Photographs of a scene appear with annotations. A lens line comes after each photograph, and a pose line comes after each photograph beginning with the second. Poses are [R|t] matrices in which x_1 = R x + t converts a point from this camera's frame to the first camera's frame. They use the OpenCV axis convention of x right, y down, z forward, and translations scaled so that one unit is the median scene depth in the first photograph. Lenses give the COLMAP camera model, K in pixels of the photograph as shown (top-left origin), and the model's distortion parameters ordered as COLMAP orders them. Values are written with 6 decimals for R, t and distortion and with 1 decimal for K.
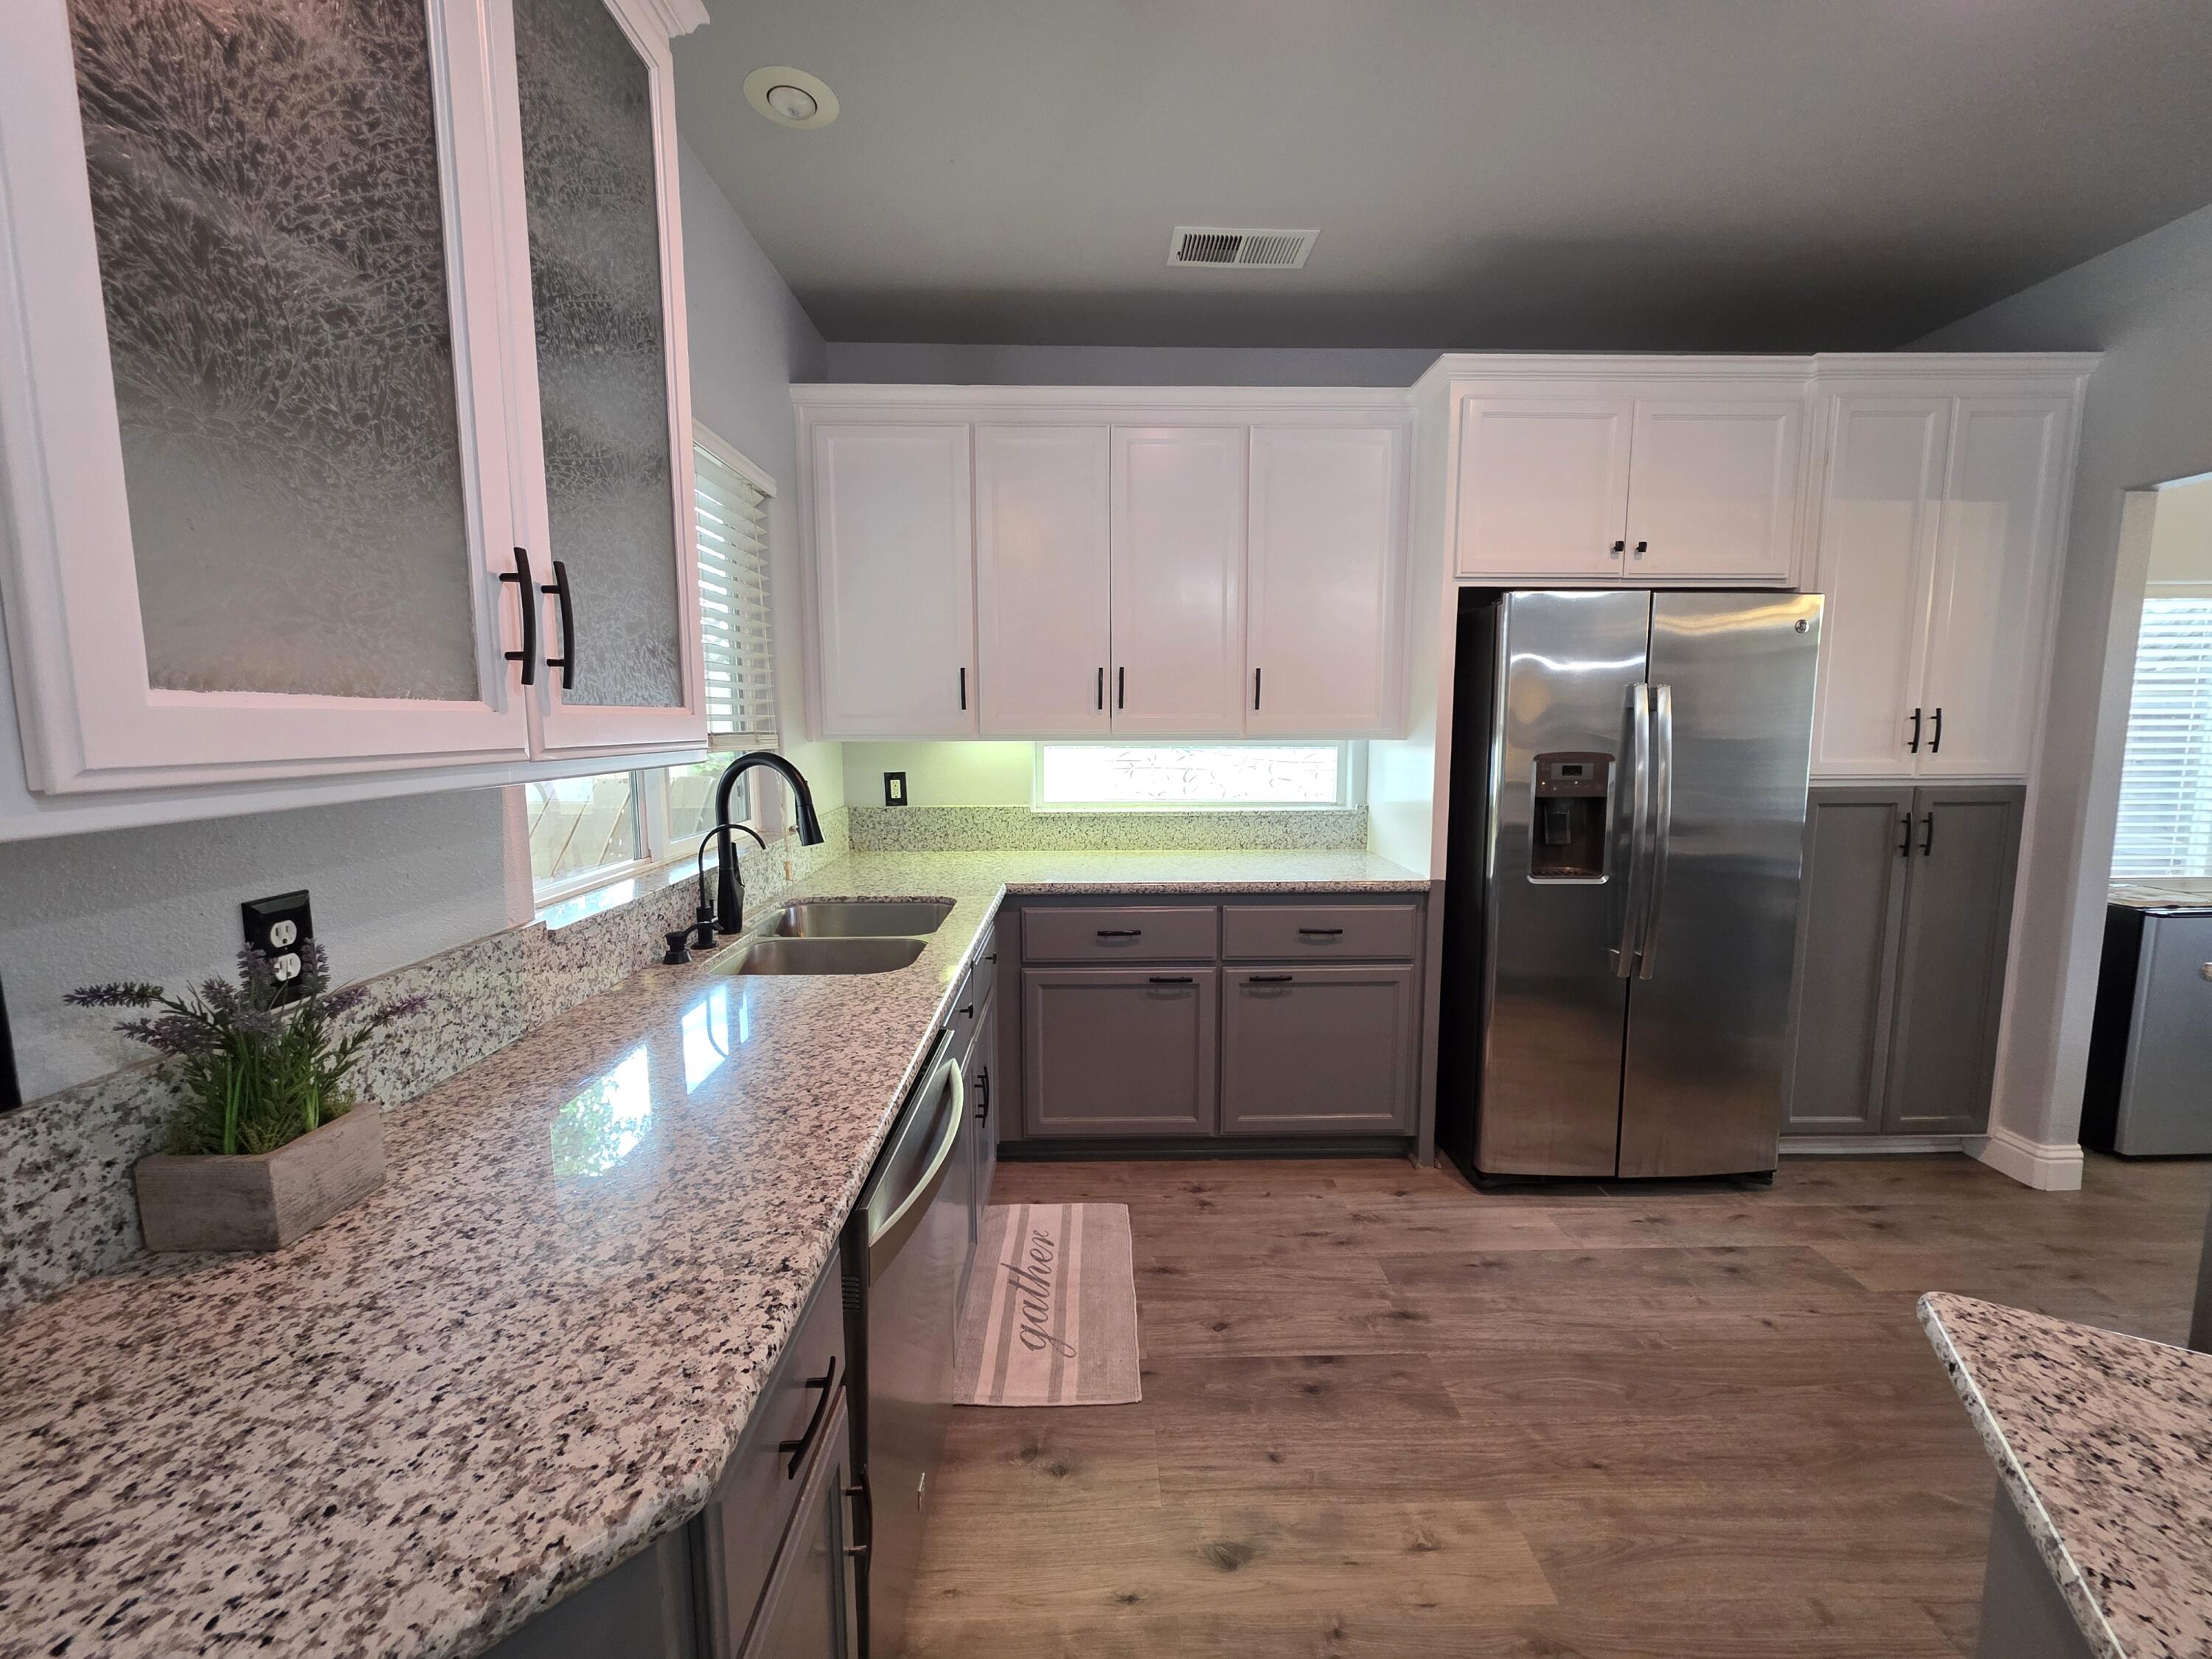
lens RADIAL K [[881.1, 0, 1108.2], [0, 881.1, 817.1], [0, 0, 1]] dist [0.001069, 0.000830]
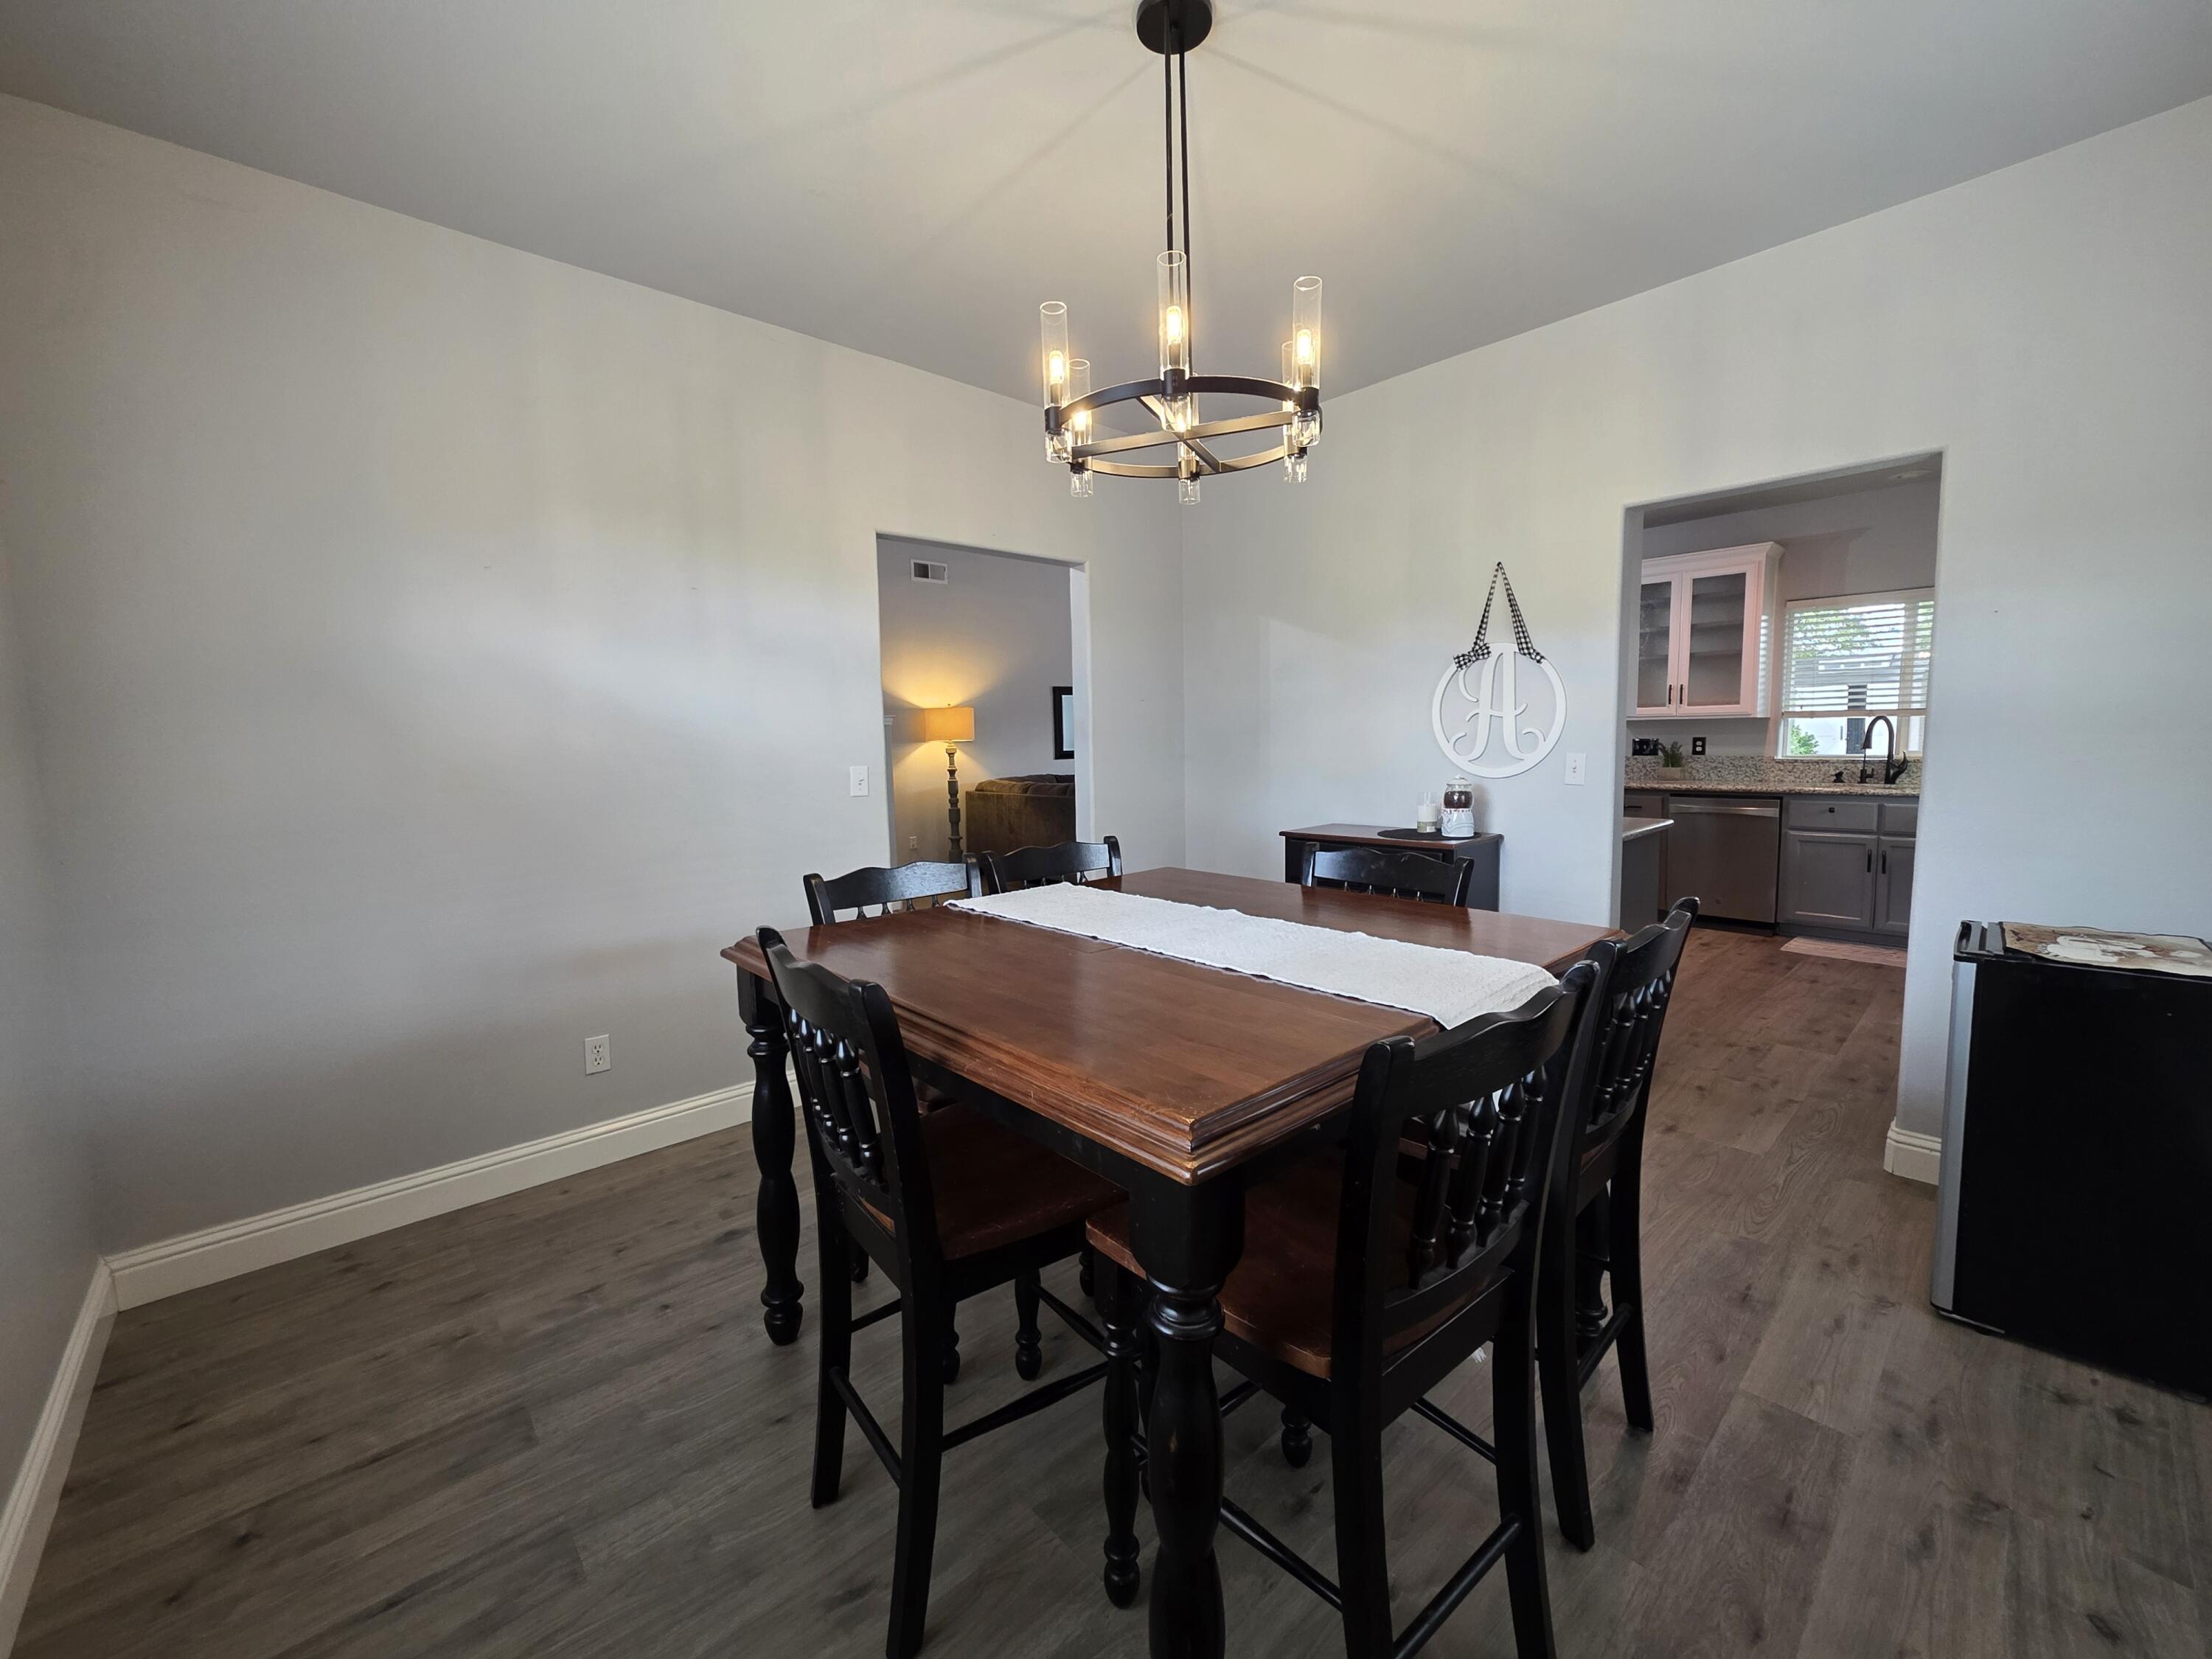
lens RADIAL K [[881.1, 0, 1108.2], [0, 881.1, 817.1], [0, 0, 1]] dist [0.001069, 0.000830]
pose [[-0.750596, 0.078032, -0.656138, 2.435404], [-0.052725, 0.982763, 0.177192, -0.092577], [0.658655, 0.167594, -0.733544, 1.123297]]
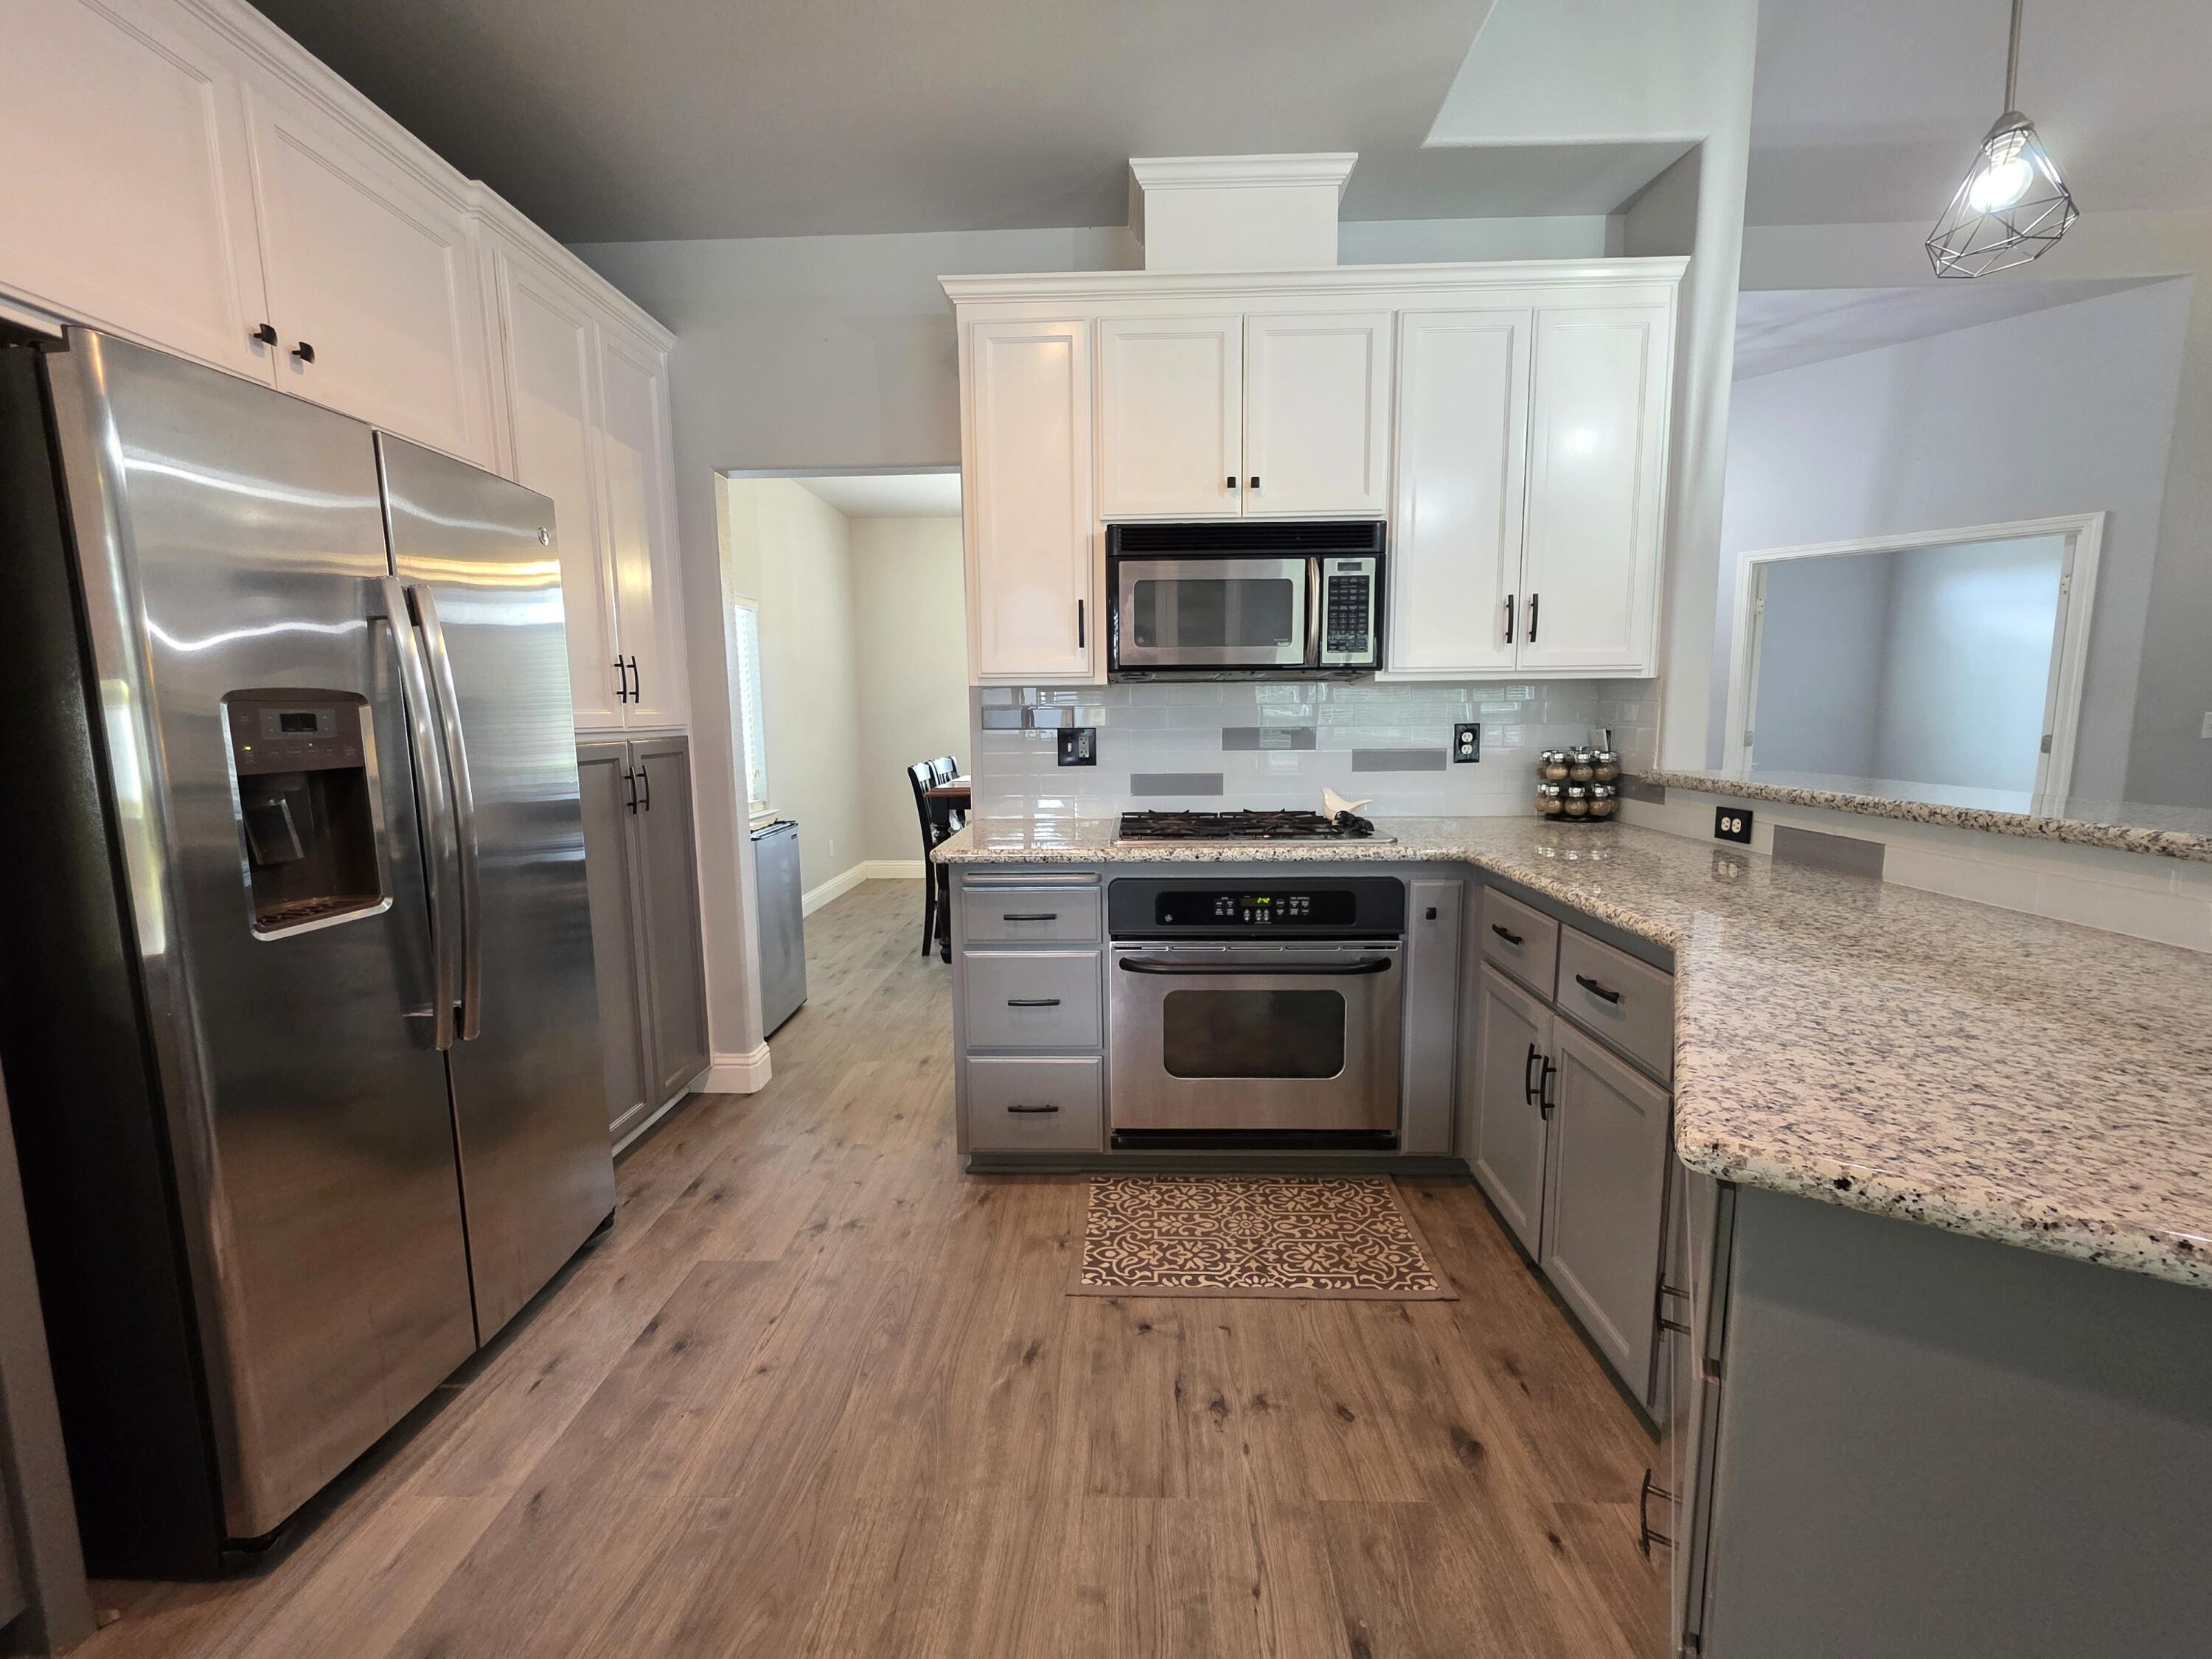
lens RADIAL K [[881.1, 0, 1108.2], [0, 881.1, 817.1], [0, 0, 1]] dist [0.001069, 0.000830]
pose [[0.053096, -0.117718, 0.991627, 0.002054], [0.124154, 0.986101, 0.110414, 0.006740], [-0.990841, 0.117252, 0.066974, 0.453894]]
